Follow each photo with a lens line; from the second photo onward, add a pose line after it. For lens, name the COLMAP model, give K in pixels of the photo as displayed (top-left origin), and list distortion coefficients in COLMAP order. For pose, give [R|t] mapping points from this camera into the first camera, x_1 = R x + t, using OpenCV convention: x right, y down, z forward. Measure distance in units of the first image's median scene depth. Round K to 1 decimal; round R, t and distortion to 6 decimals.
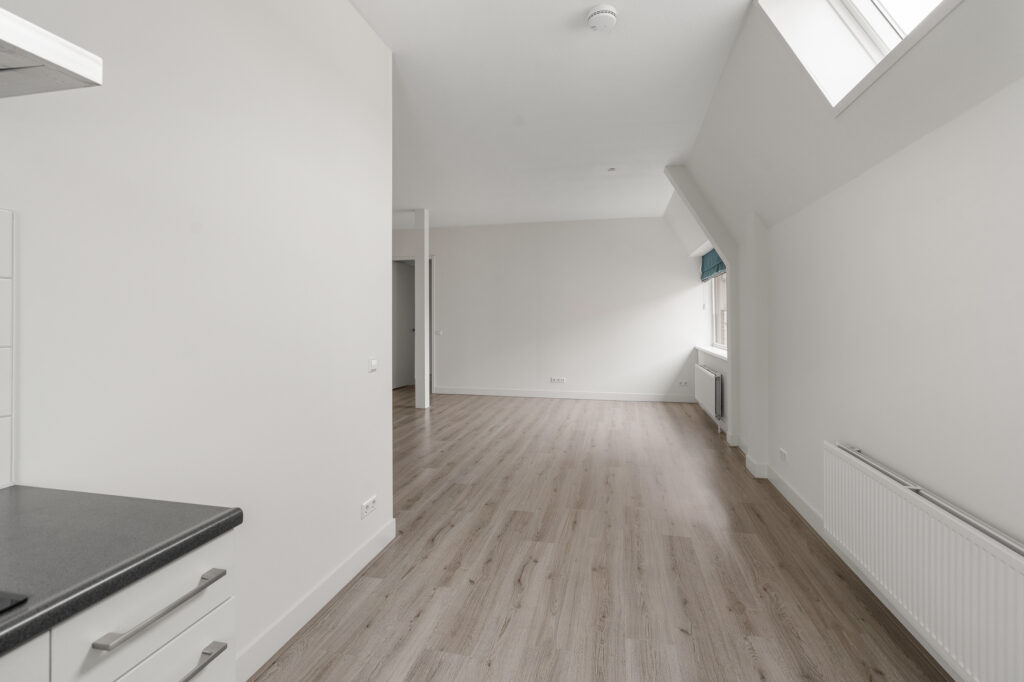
lens RADIAL K [[472.7, 0, 513.6], [0, 472.7, 312.5], [0, 0, 1]] dist [-0.016926, -0.000133]
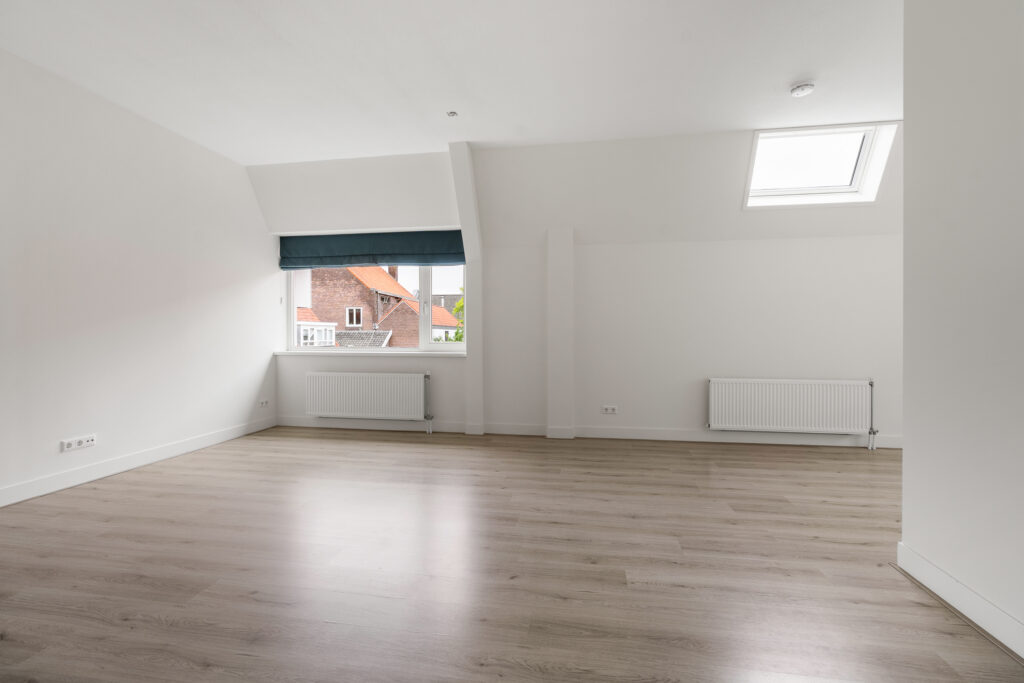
lens RADIAL K [[460.5, 0, 510.1], [0, 460.5, 339.4], [0, 0, 1]] dist [-0.016805, 0.007299]
pose [[-0.050880, -0.011205, 0.998642, -0.487588], [-0.012615, 0.999864, 0.010576, 0.048476], [-0.998625, -0.012060, -0.051015, 0.843502]]
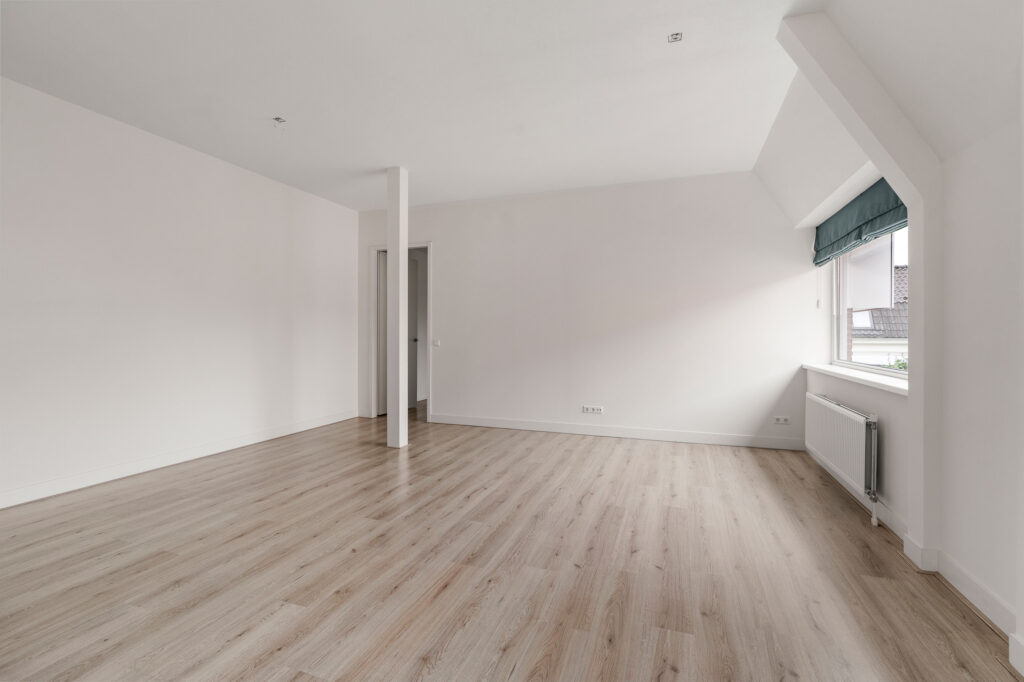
lens RADIAL K [[460.5, 0, 510.1], [0, 460.5, 338.9], [0, 0, 1]] dist [-0.016805, 0.007299]
pose [[0.991621, 0.004637, -0.129097, 0.081423], [-0.001555, 0.999711, 0.023971, 0.026694], [0.129170, -0.023569, 0.991342, 0.405114]]
